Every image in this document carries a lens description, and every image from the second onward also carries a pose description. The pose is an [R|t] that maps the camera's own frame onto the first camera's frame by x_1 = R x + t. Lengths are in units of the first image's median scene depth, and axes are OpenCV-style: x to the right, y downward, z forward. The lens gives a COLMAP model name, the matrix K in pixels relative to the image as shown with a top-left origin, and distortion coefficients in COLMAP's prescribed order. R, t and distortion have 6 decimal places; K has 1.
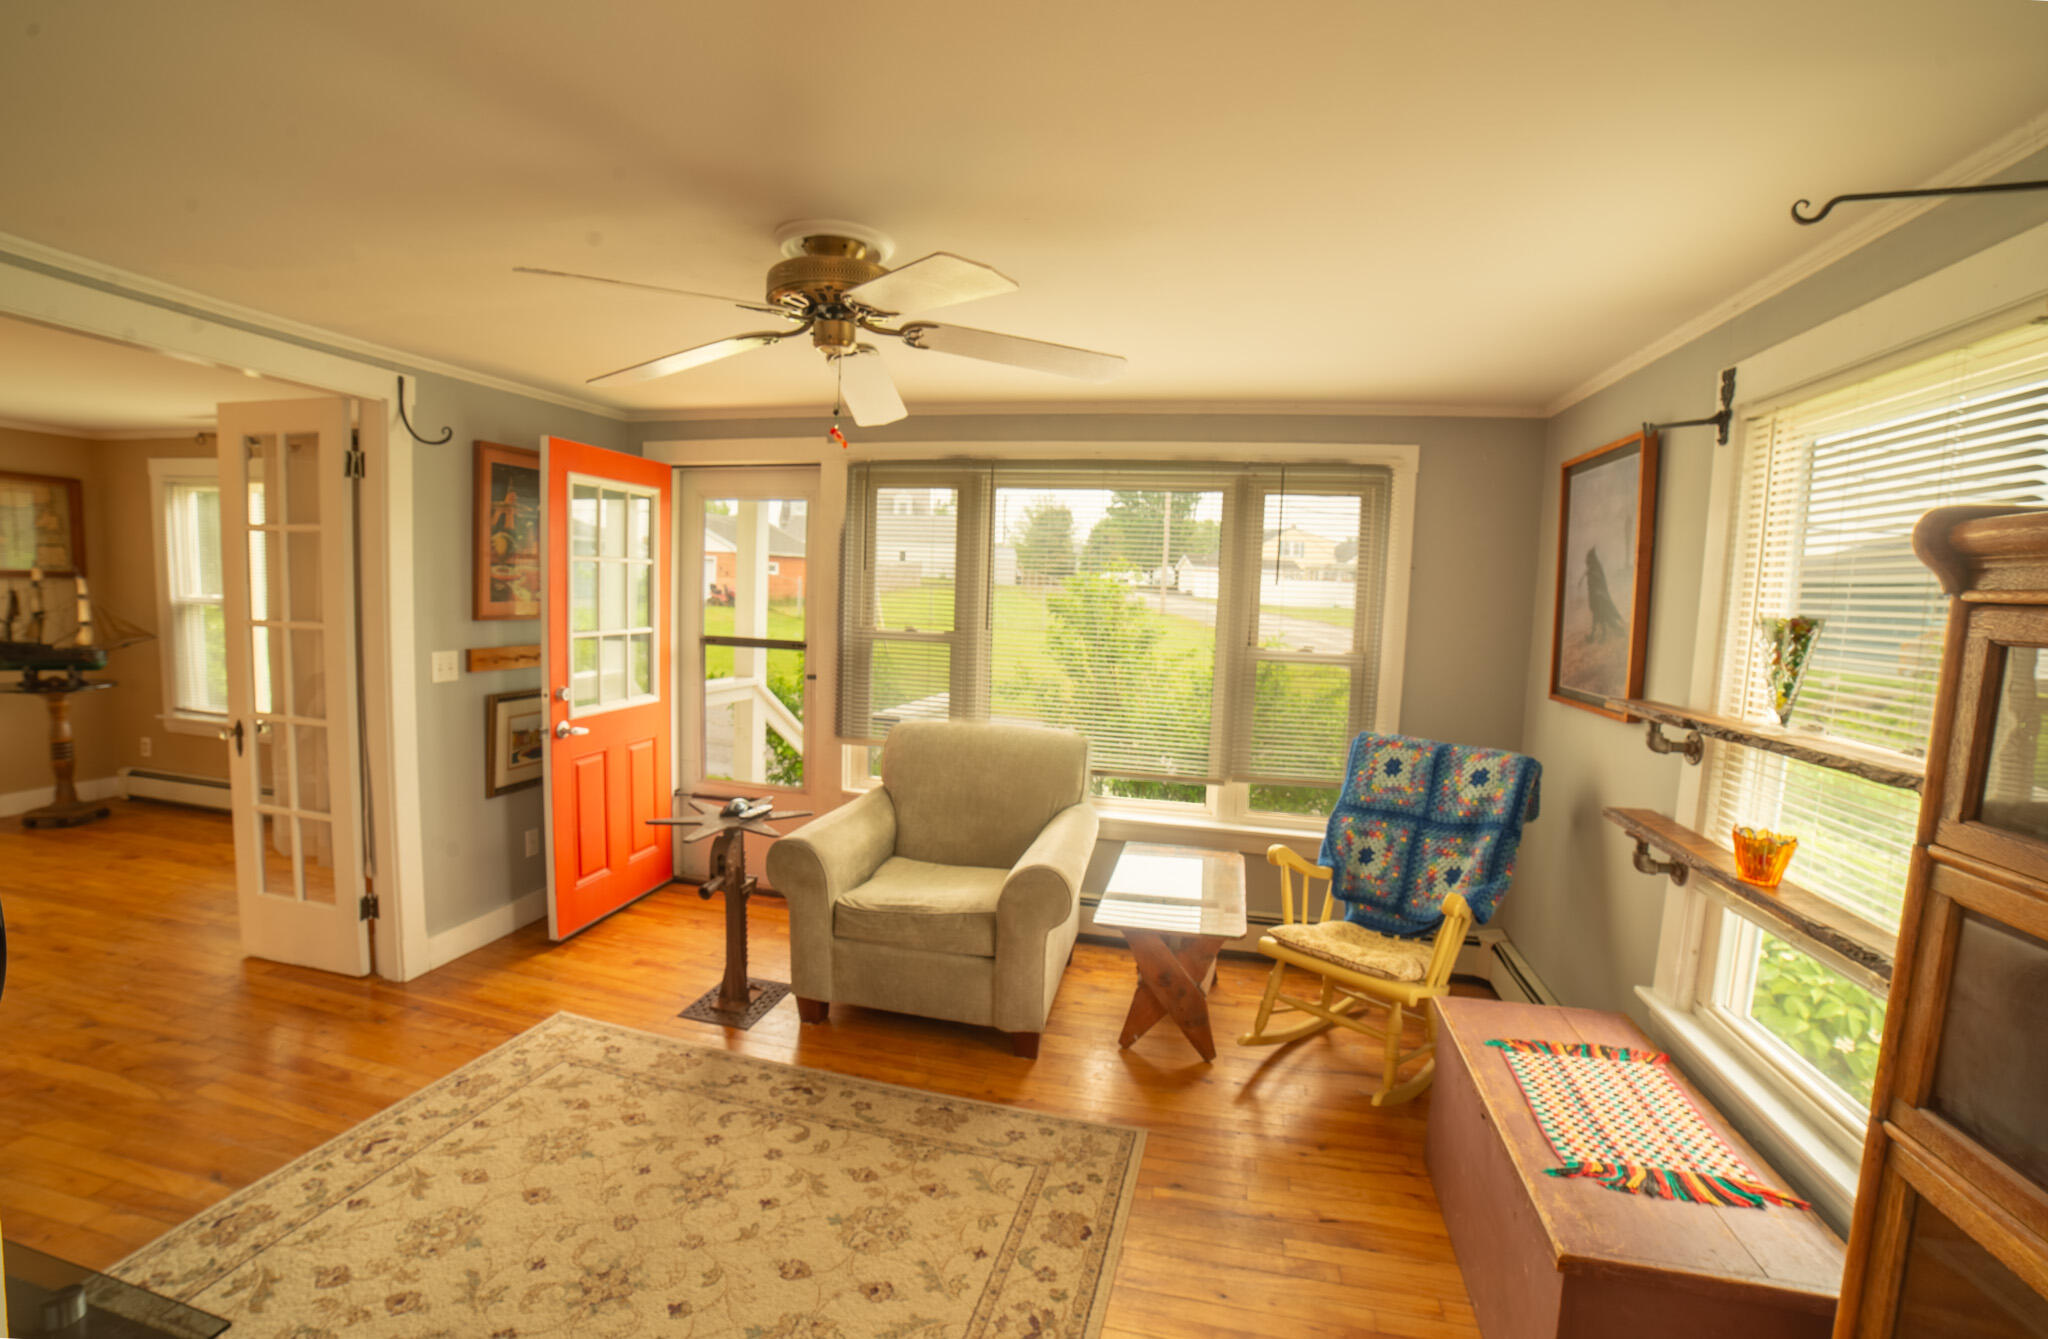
lens RADIAL K [[836.3, 0, 1025.9], [0, 836.3, 679.3], [0, 0, 1]] dist [-0.014200, 0.002564]
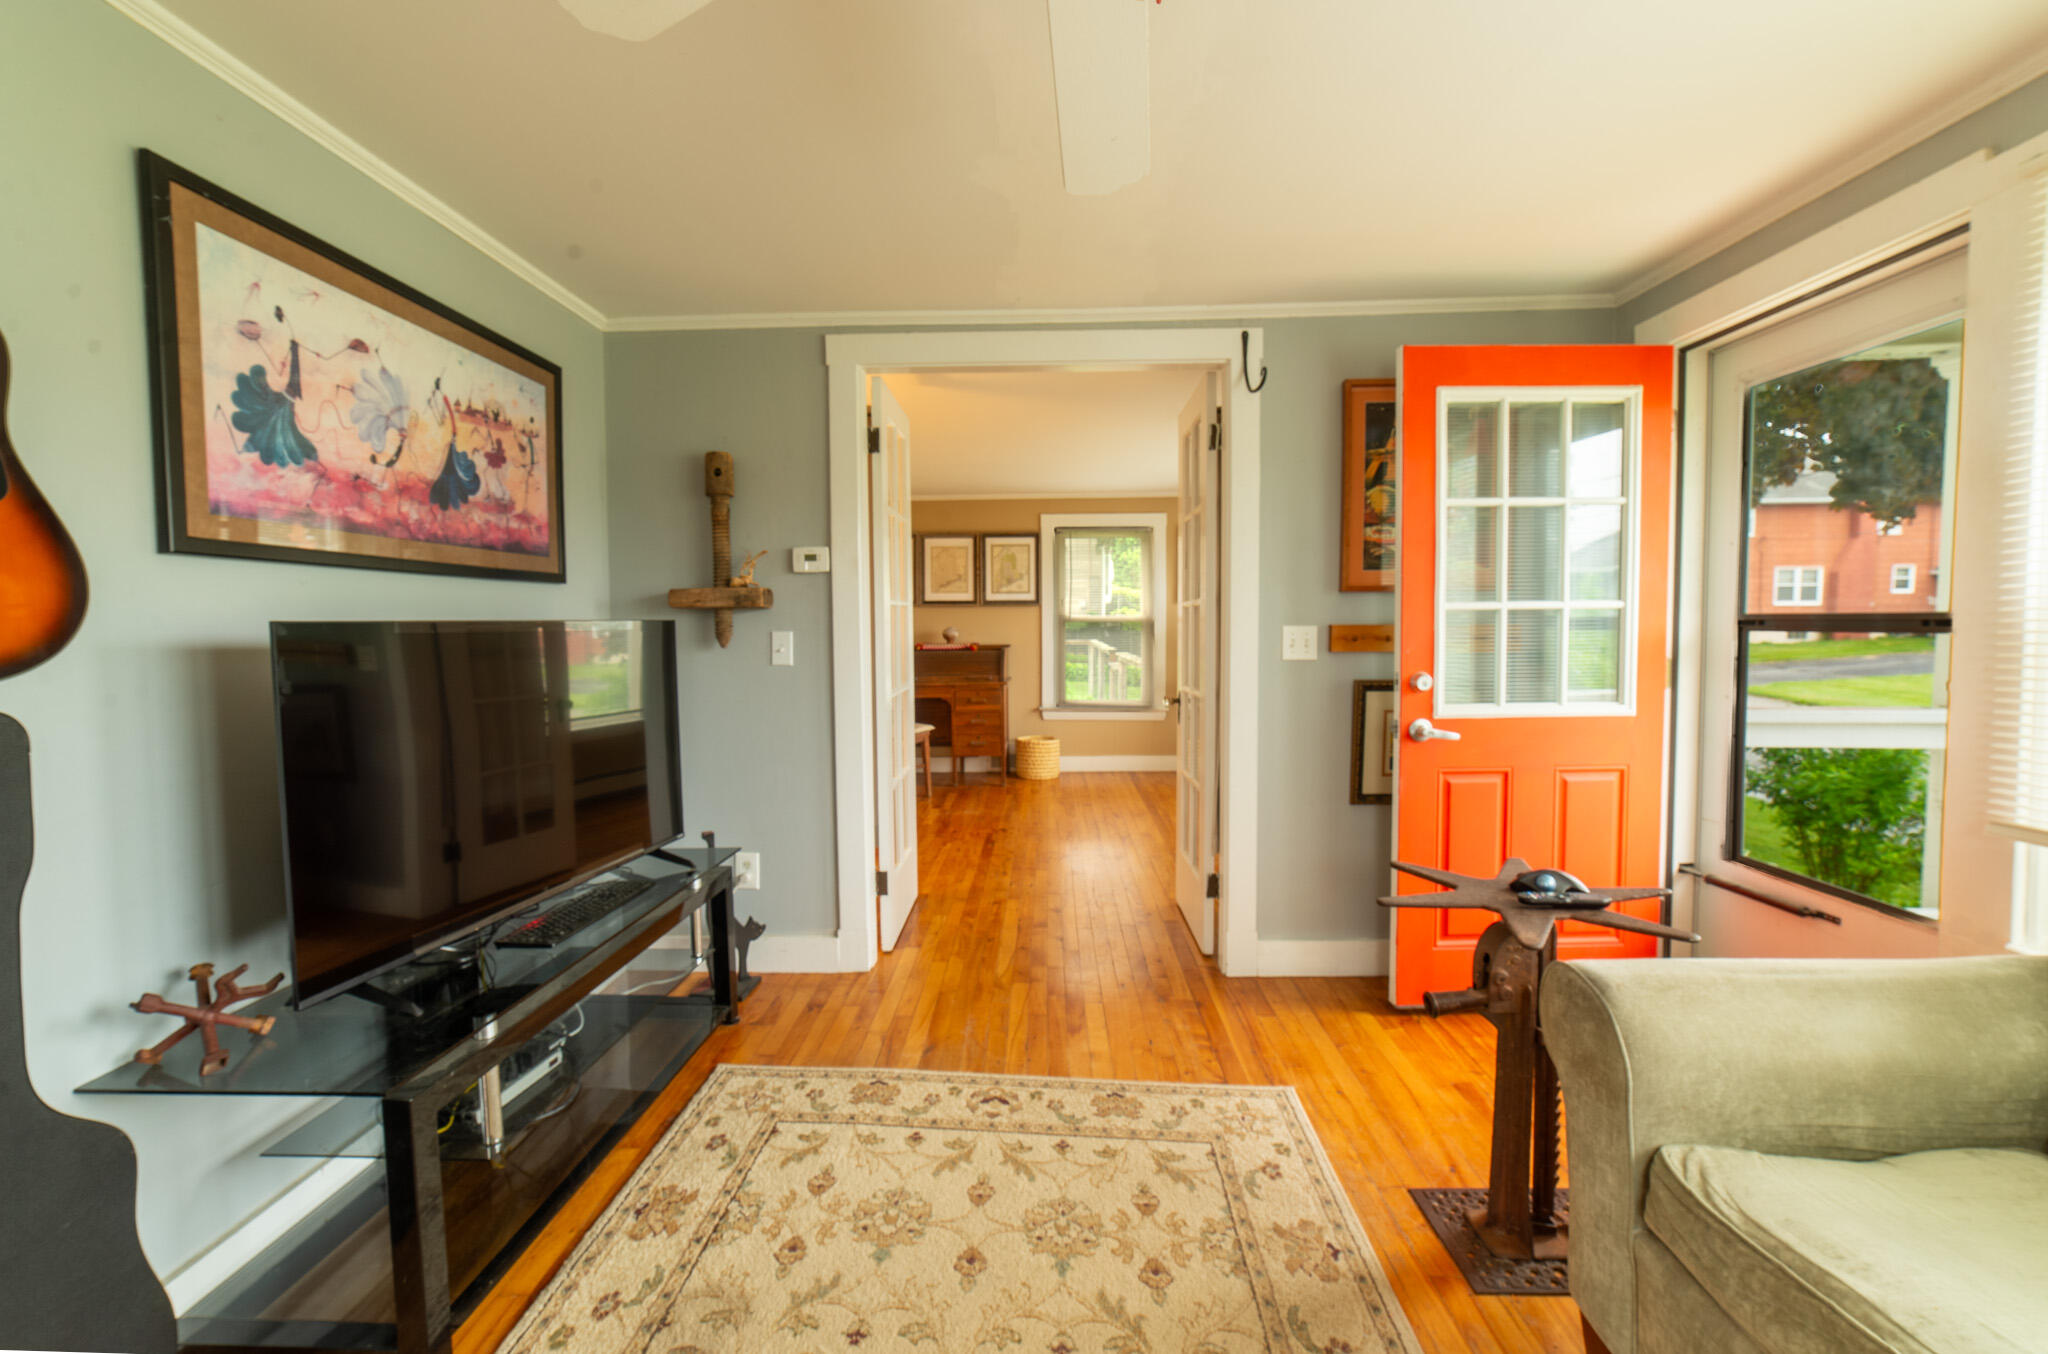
lens RADIAL K [[828.4, 0, 1022.2], [0, 828.4, 667.3], [0, 0, 1]] dist [-0.010485, 0.000407]
pose [[0.206559, 0.005963, -0.978416, 0.102940], [-0.078394, 0.996867, -0.010475, 0.040620], [0.975289, 0.078865, 0.206379, 0.496669]]
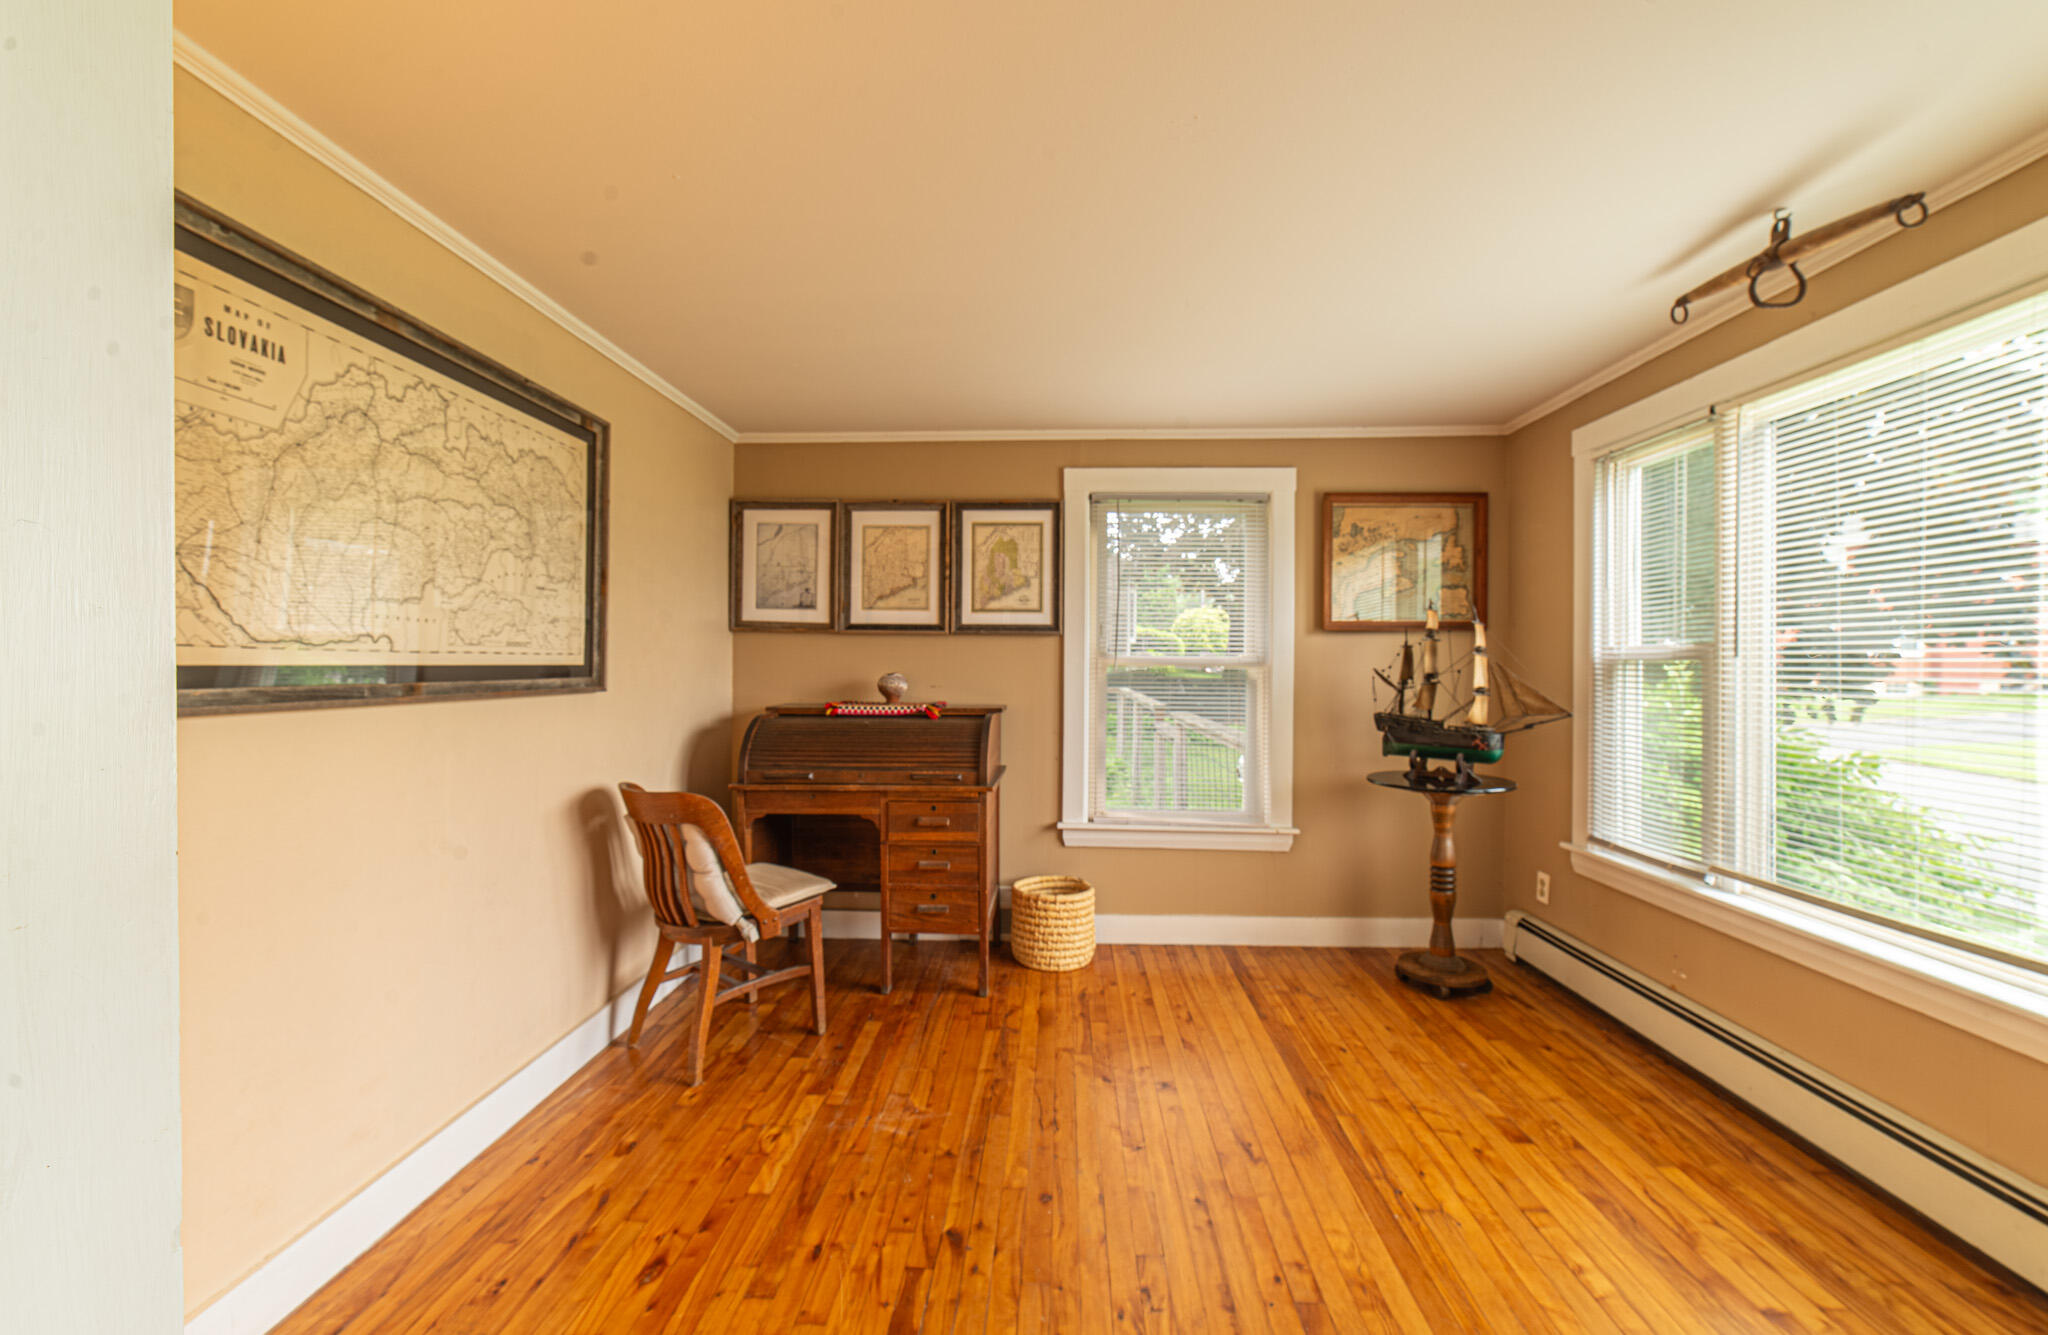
lens RADIAL K [[791.7, 0, 1033.6], [0, 791.7, 674.2], [0, 0, 1]] dist [-0.010673, -0.000284]
pose [[0.197034, -0.032656, -0.979853, -0.783550], [-0.091753, 0.994444, -0.051592, -0.020796], [0.976094, 0.100070, 0.192943, 0.697675]]
